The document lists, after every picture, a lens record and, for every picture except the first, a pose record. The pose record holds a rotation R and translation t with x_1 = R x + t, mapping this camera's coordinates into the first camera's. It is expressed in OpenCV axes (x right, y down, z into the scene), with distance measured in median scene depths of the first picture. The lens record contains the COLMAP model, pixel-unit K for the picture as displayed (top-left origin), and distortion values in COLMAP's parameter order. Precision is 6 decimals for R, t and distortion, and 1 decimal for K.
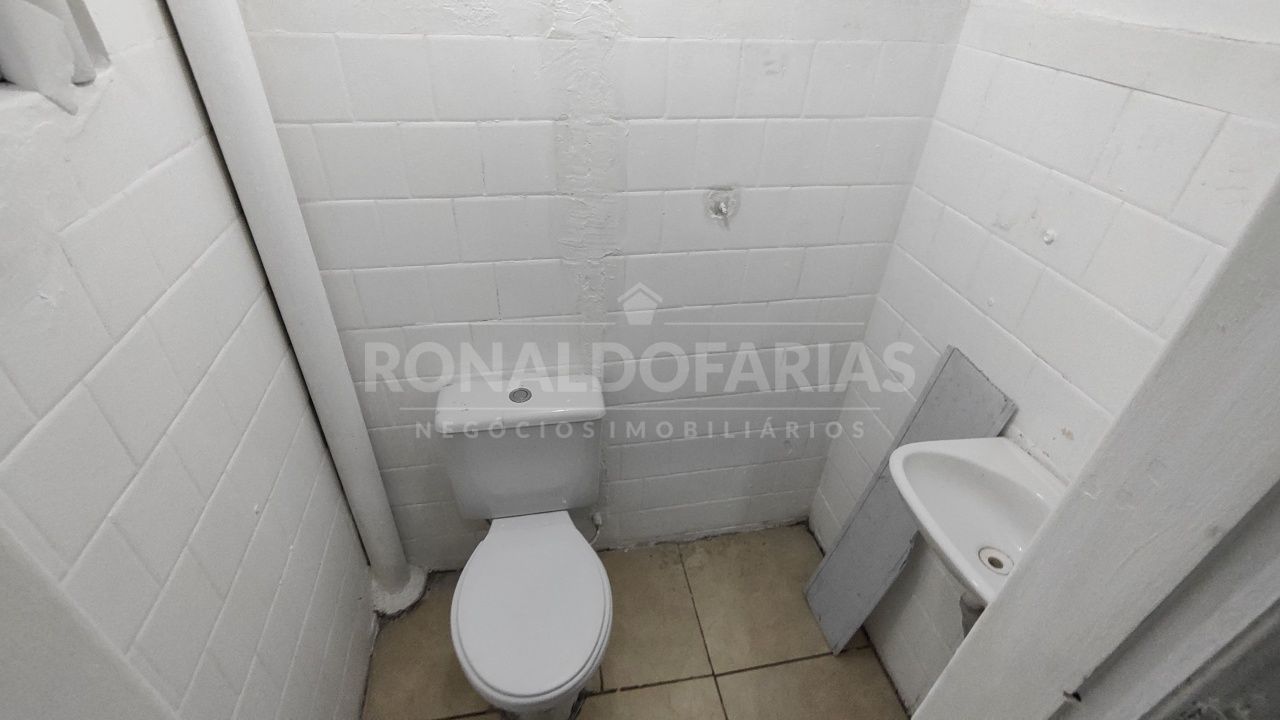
lens RADIAL K [[583.8, 0, 634.7], [0, 583.8, 363.3], [0, 0, 1]] dist [-0.005977, -0.001014]
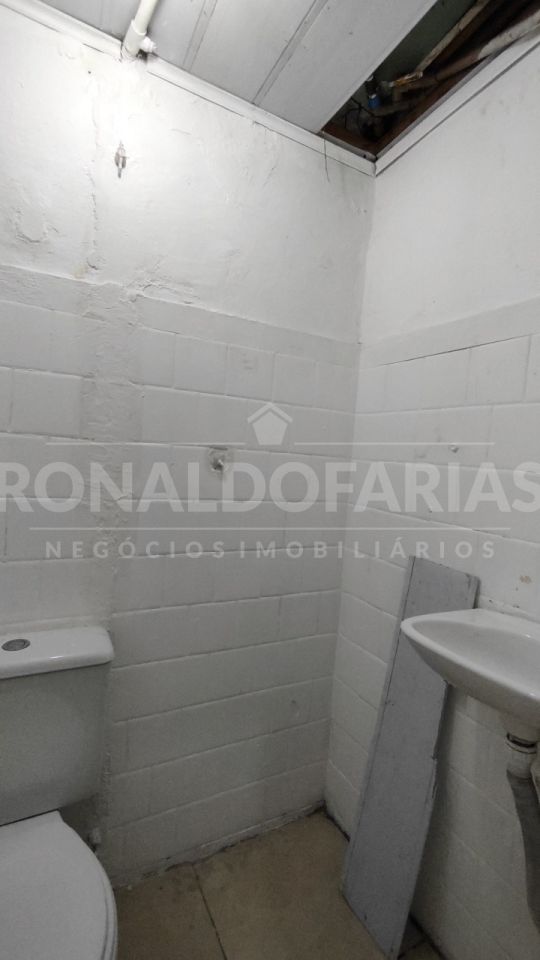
lens RADIAL K [[437.9, 0, 269.2], [0, 437.9, 480.1], [0, 0, 1]] dist [-0.005977, -0.001014]
pose [[0.954748, 0.017262, 0.296915, -0.027712], [0.142270, 0.850181, -0.506904, 0.253676], [-0.261182, 0.526208, 0.809252, 0.228116]]
